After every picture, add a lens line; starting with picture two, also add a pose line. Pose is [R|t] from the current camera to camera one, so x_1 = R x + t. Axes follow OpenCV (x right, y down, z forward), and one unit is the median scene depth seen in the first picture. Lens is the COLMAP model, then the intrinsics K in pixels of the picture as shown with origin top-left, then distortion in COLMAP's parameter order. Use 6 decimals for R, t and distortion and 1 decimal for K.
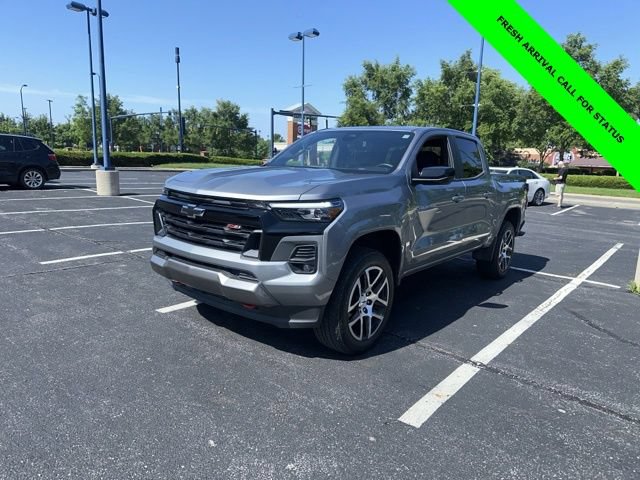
lens RADIAL K [[451.1, 0, 320.0], [0, 451.1, 240.0], [0, 0, 1]] dist [0.003775, -0.004655]
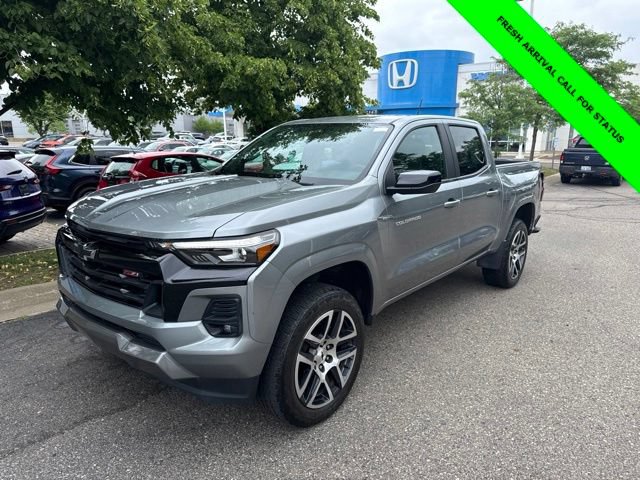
lens RADIAL K [[451.1, 0, 320.0], [0, 451.1, 240.0], [0, 0, 1]] dist [0.003775, -0.004655]
pose [[0.998843, -0.031541, -0.036298, 0.144666], [0.033178, 0.998418, 0.045401, -0.107320], [0.034808, -0.046553, 0.998309, 0.280900]]
